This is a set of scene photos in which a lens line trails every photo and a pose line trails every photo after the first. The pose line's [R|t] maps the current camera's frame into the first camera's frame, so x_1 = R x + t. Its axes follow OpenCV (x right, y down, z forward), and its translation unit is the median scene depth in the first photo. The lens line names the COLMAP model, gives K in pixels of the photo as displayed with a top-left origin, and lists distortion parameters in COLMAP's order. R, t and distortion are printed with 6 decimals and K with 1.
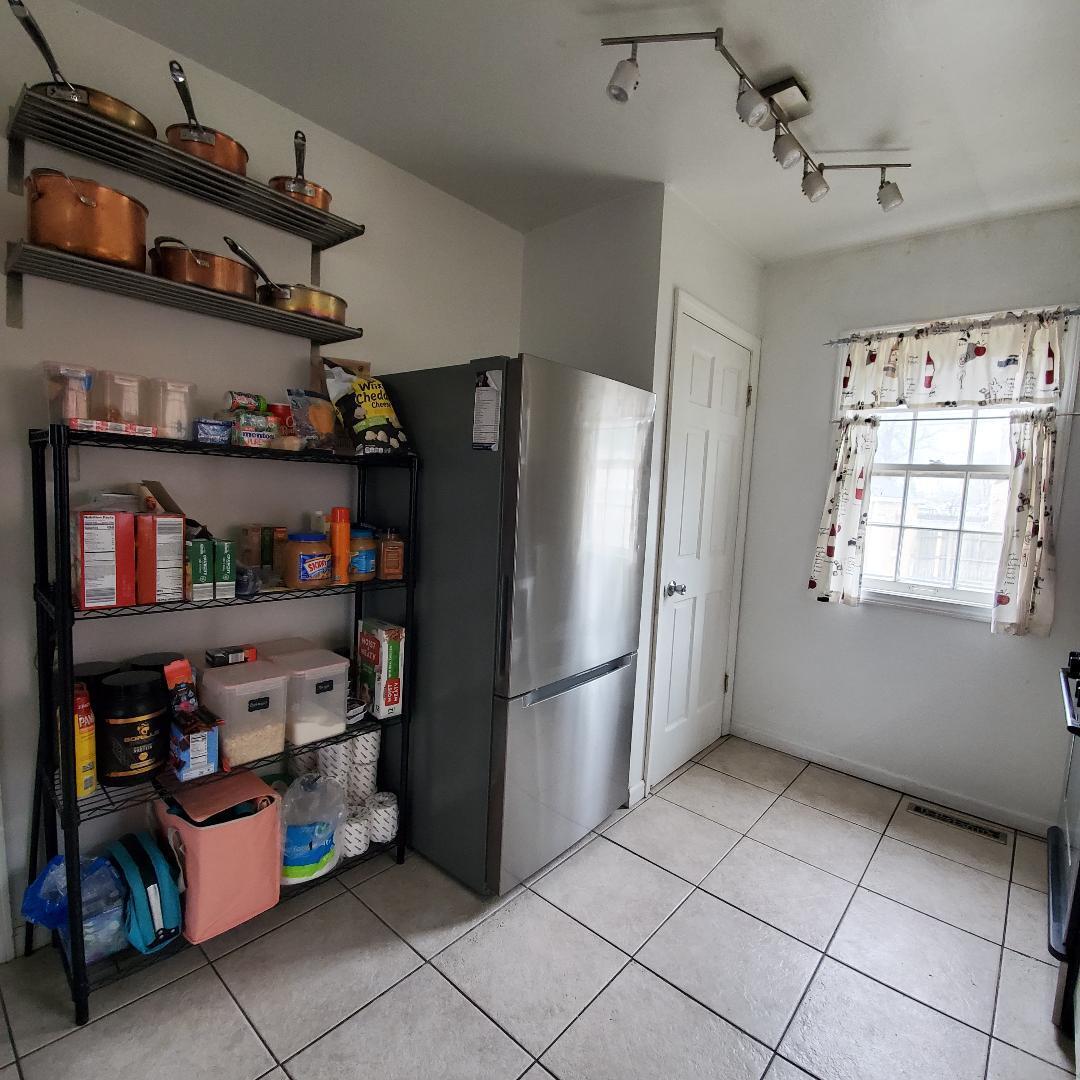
lens RADIAL K [[572.9, 0, 555.3], [0, 572.9, 544.2], [0, 0, 1]] dist [0.007411, -0.012827]
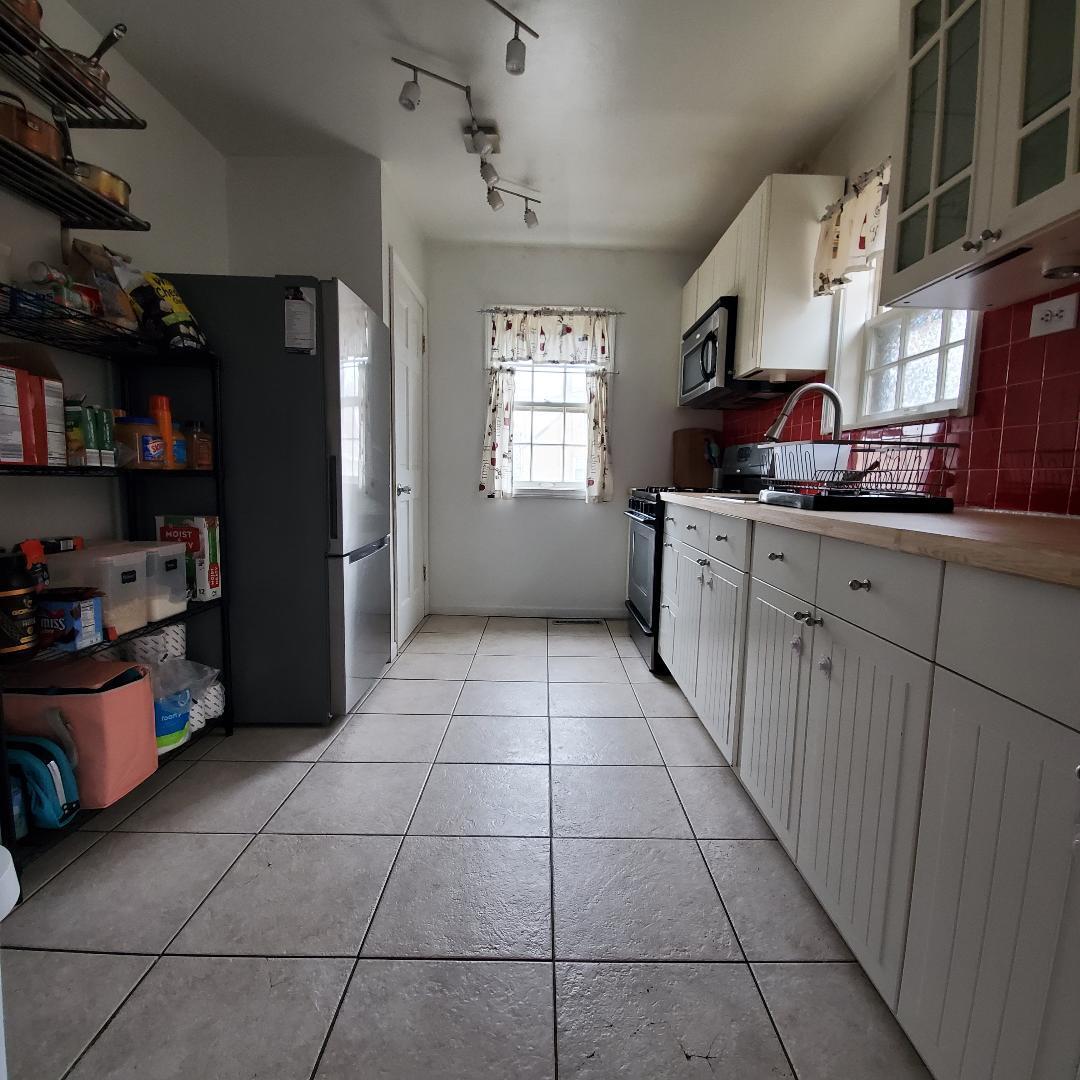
lens RADIAL K [[572.9, 0, 555.3], [0, 572.9, 544.2], [0, 0, 1]] dist [0.007411, -0.012827]
pose [[0.746821, -0.110056, 0.655856, -0.450383], [0.078152, 0.993902, 0.077791, 0.146575], [-0.660418, -0.006839, 0.750867, -0.211985]]
